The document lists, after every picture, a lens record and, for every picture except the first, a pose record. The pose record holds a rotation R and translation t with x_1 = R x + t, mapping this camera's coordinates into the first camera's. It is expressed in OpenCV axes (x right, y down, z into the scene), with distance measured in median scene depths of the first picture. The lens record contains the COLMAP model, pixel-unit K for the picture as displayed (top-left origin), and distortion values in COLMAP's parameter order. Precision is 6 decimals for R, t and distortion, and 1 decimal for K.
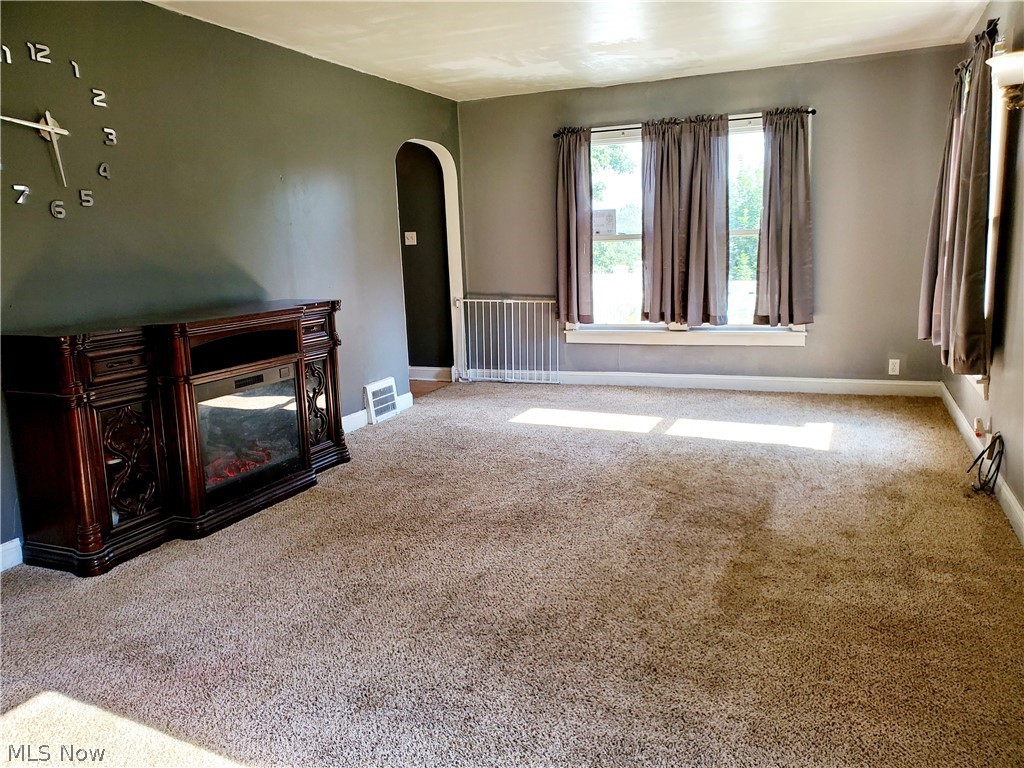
lens RADIAL K [[802.8, 0, 510.0], [0, 802.8, 388.4], [0, 0, 1]] dist [0.020457, -0.018463]
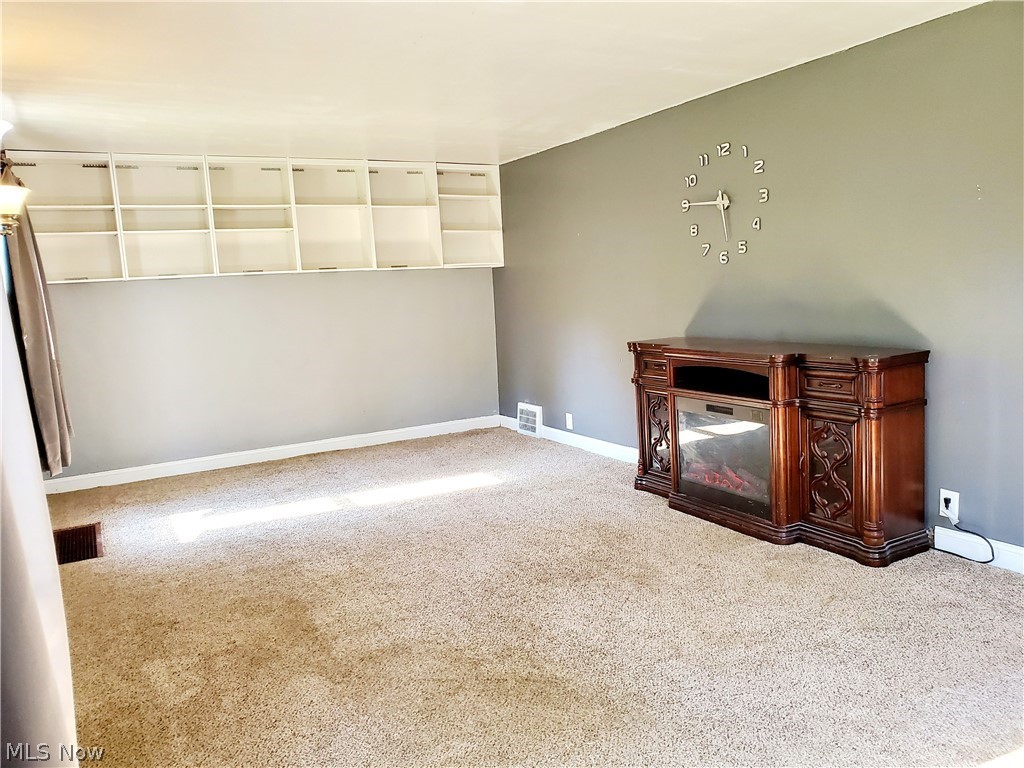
lens RADIAL K [[802.8, 0, 508.7], [0, 802.8, 376.5], [0, 0, 1]] dist [0.020457, -0.018463]
pose [[-0.626459, 0.160482, -0.762755, 0.753469], [-0.063757, 0.964746, 0.255345, -0.340833], [0.776842, 0.208594, -0.594142, 1.518300]]
